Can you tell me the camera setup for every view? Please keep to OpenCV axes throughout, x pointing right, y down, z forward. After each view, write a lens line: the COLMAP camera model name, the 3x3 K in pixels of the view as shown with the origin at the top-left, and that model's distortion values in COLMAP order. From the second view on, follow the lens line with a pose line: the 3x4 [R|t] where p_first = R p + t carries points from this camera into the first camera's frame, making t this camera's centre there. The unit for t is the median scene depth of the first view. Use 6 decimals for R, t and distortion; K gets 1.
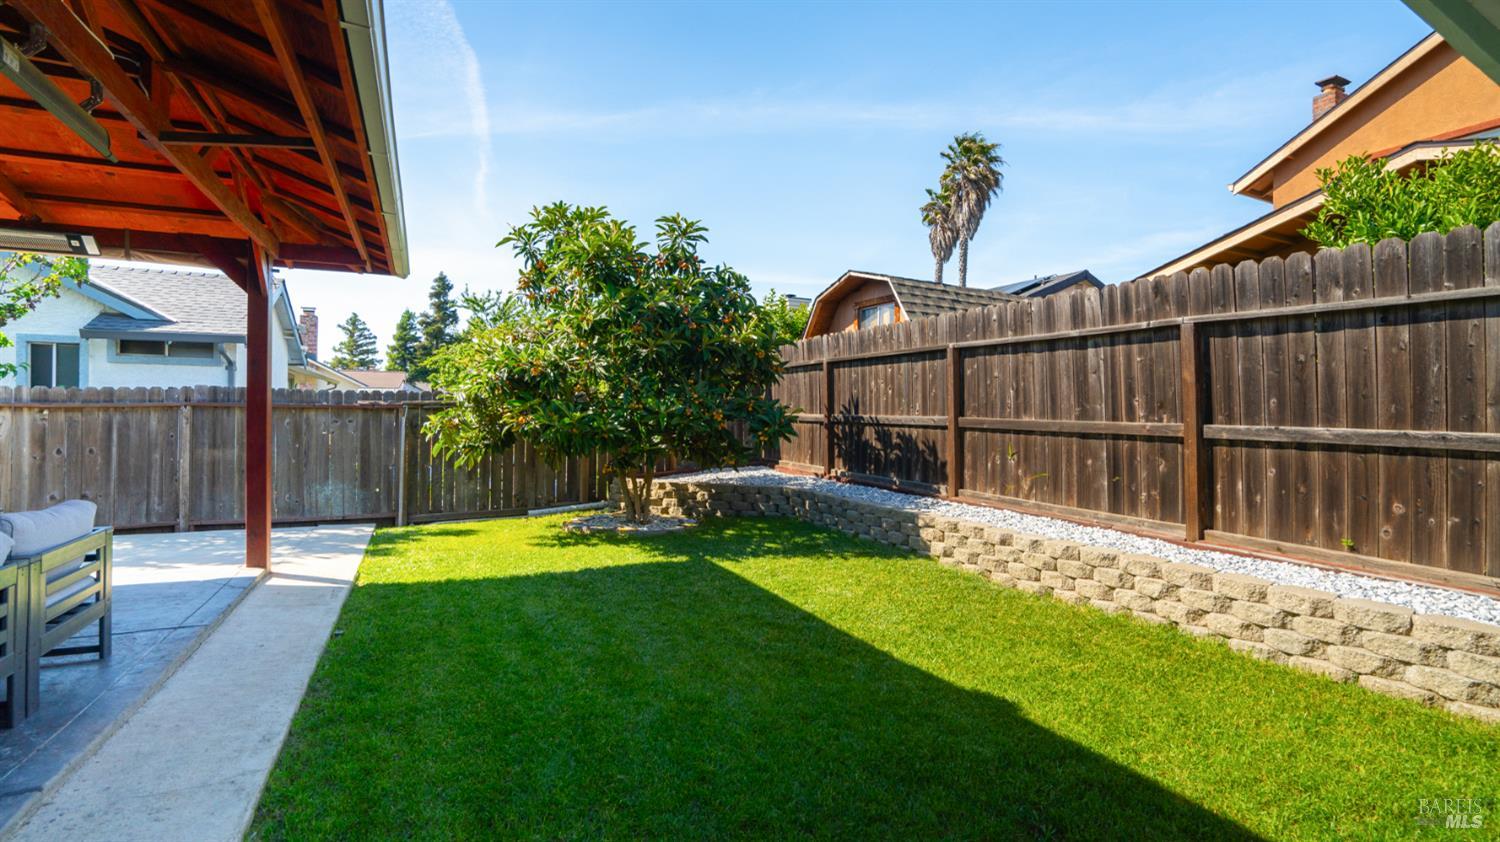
lens RADIAL K [[696.2, 0, 778.9], [0, 696.2, 425.5], [0, 0, 1]] dist [-0.037745, 0.012134]
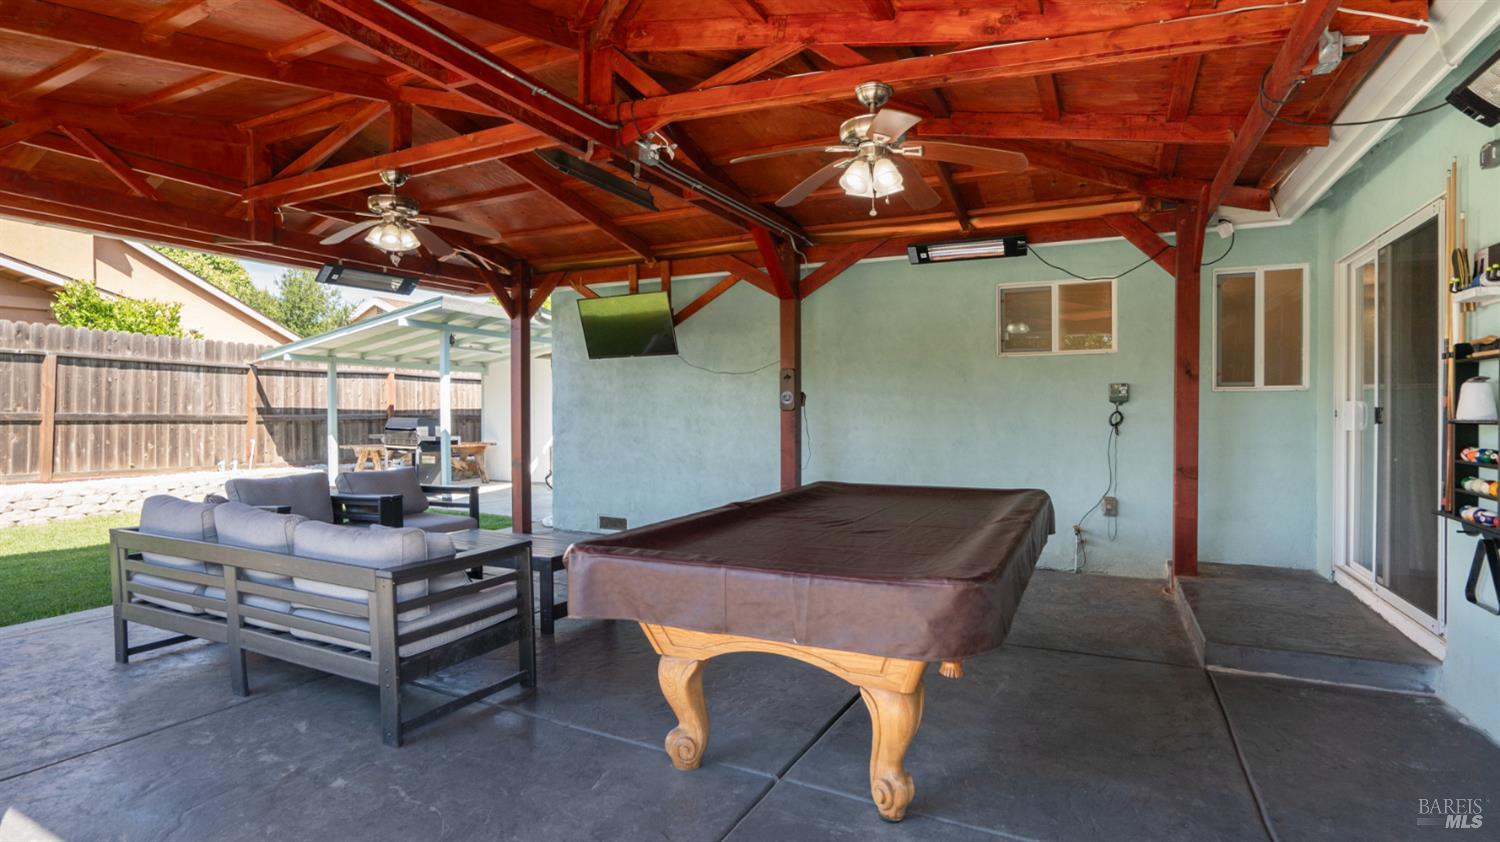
lens RADIAL K [[733.0, 0, 733.2], [0, 733.0, 419.4], [0, 0, 1]] dist [-0.017500, 0.007075]
pose [[-0.626167, -0.020717, 0.779414, -1.279856], [0.006118, 0.999486, 0.031482, -0.021681], [-0.779665, 0.024481, -0.625718, 0.536988]]
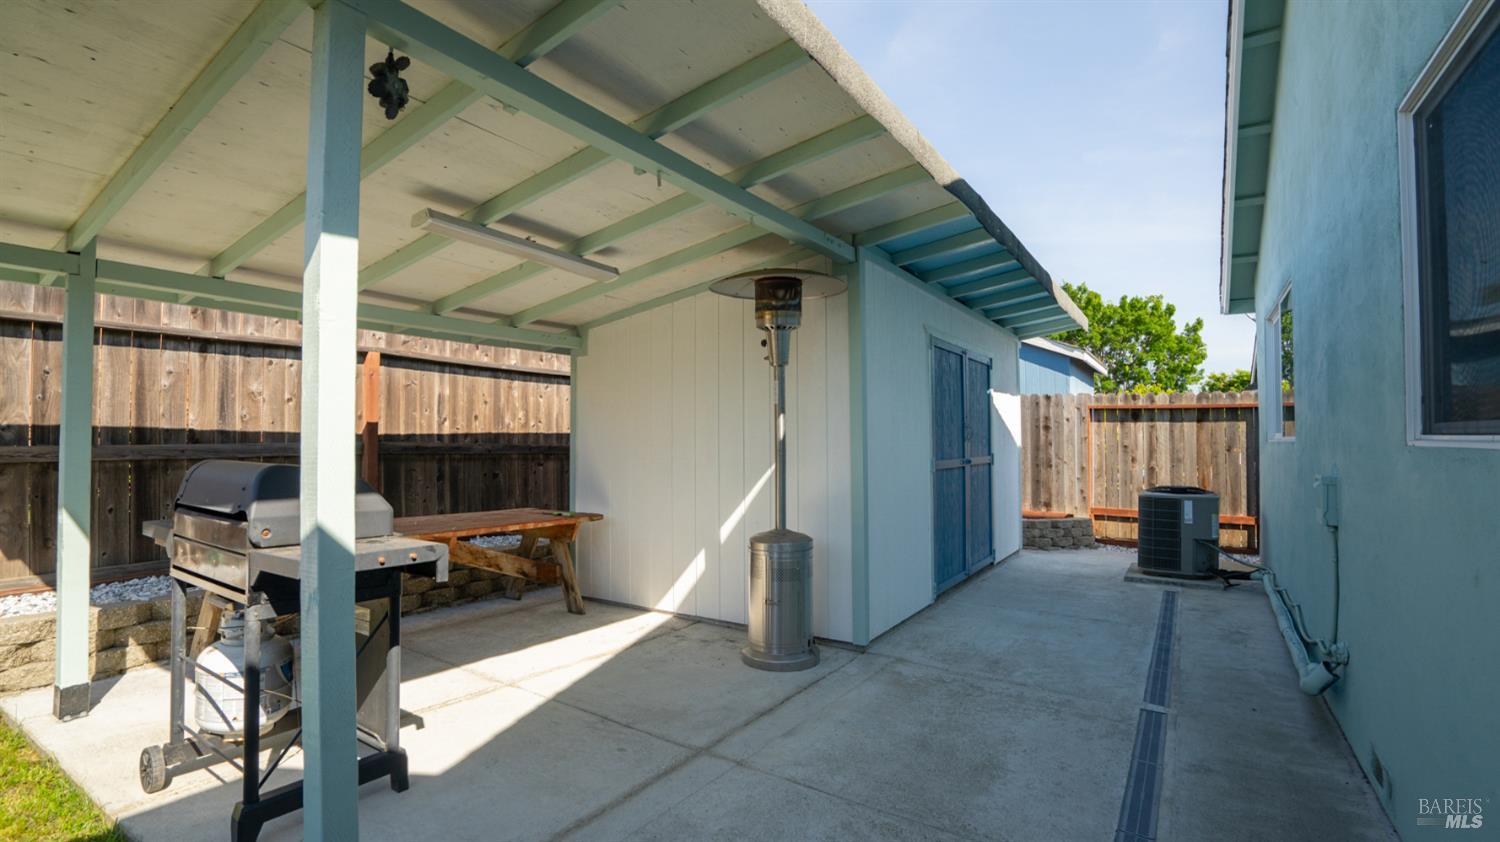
lens RADIAL K [[696.2, 0, 743.9], [0, 696.2, 421.0], [0, 0, 1]] dist [-0.037745, 0.012134]
pose [[-0.520362, 0.010530, 0.853881, -0.143096], [0.007163, 0.999943, -0.007966, 0.001428], [-0.853915, 0.001971, -0.520408, 0.091826]]
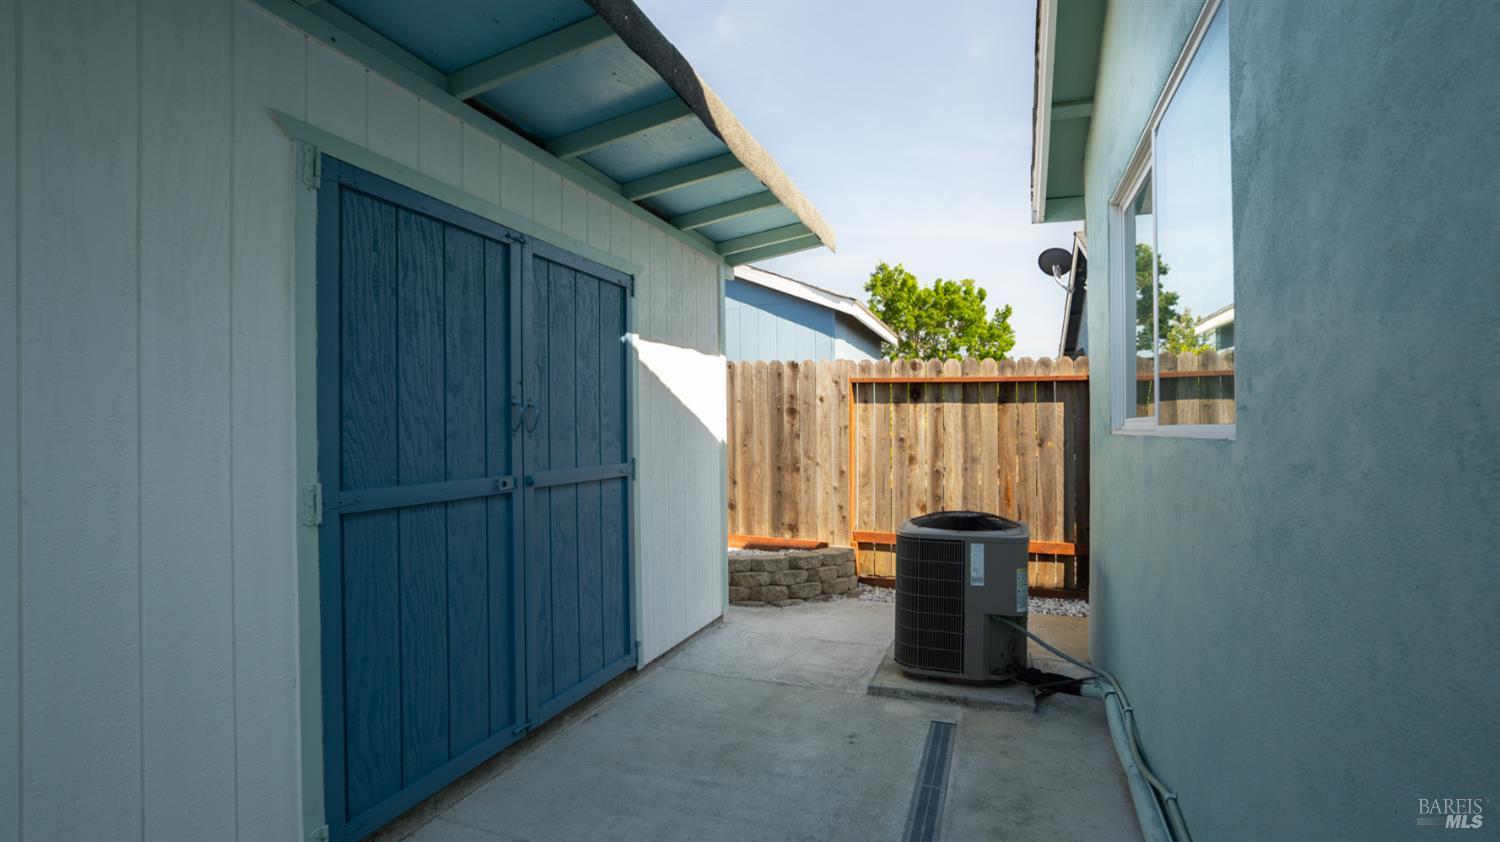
lens RADIAL K [[733.0, 0, 736.1], [0, 733.0, 418.3], [0, 0, 1]] dist [-0.017500, 0.007075]
pose [[-0.700749, -0.000457, 0.713408, 0.070254], [0.006633, 0.999952, 0.007156, 0.009226], [-0.713377, 0.009747, -0.700713, -0.383658]]
